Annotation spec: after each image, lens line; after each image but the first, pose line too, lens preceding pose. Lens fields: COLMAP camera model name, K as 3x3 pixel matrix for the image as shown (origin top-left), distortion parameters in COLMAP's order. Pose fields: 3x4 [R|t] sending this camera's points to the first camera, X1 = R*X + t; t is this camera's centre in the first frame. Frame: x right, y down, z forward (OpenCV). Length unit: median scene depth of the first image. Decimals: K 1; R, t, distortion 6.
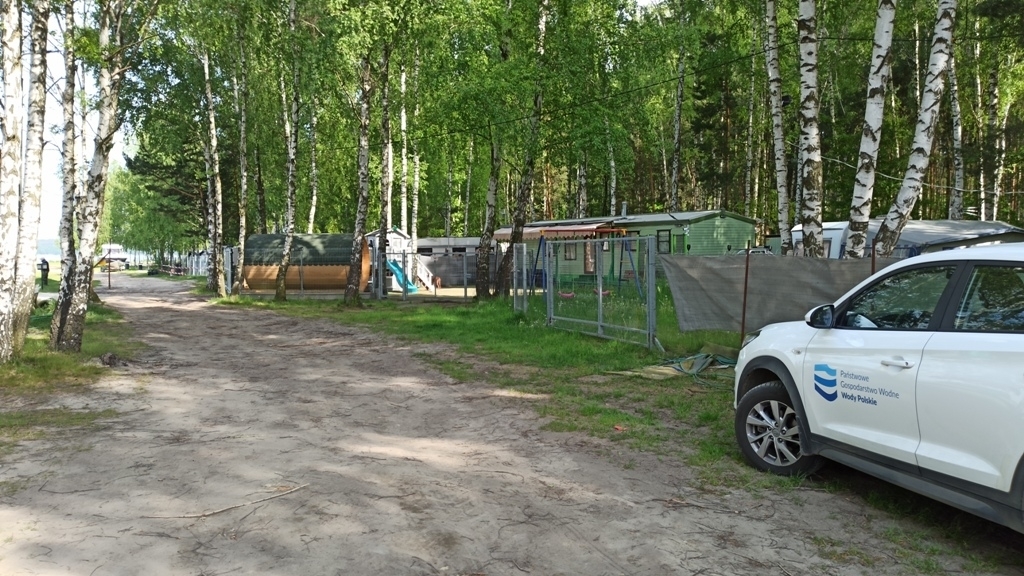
lens RADIAL K [[1376.9, 0, 512.0], [0, 1376.9, 288.0], [0, 0, 1]] dist [0.015339, -0.083419]
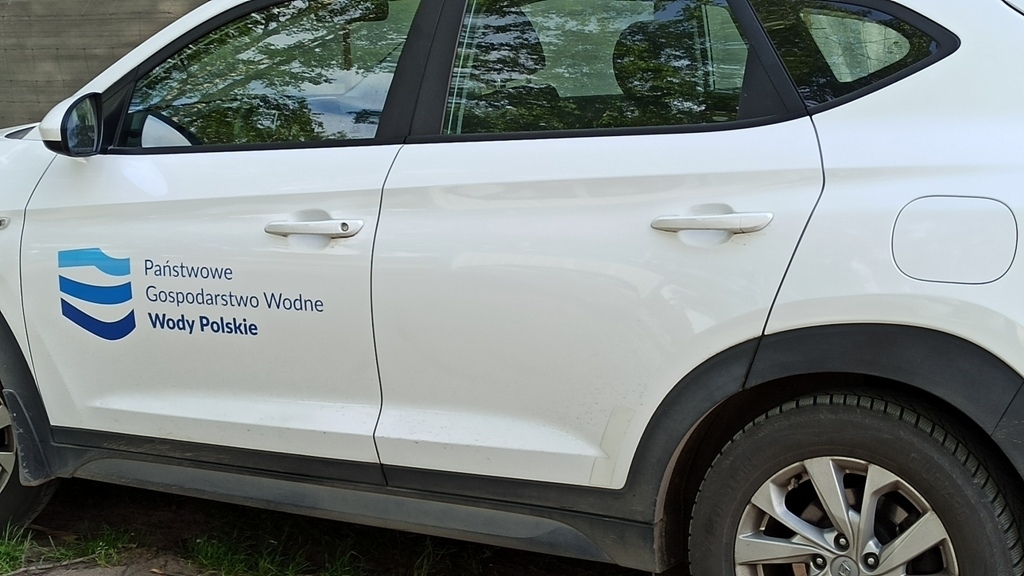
lens RADIAL K [[1376.9, 0, 512.0], [0, 1376.9, 288.0], [0, 0, 1]] dist [0.015339, -0.083419]
pose [[0.598206, -0.127251, 0.791174, -0.009192], [0.032033, 0.990319, 0.135062, 0.018774], [-0.800702, -0.055451, 0.596492, 0.693519]]
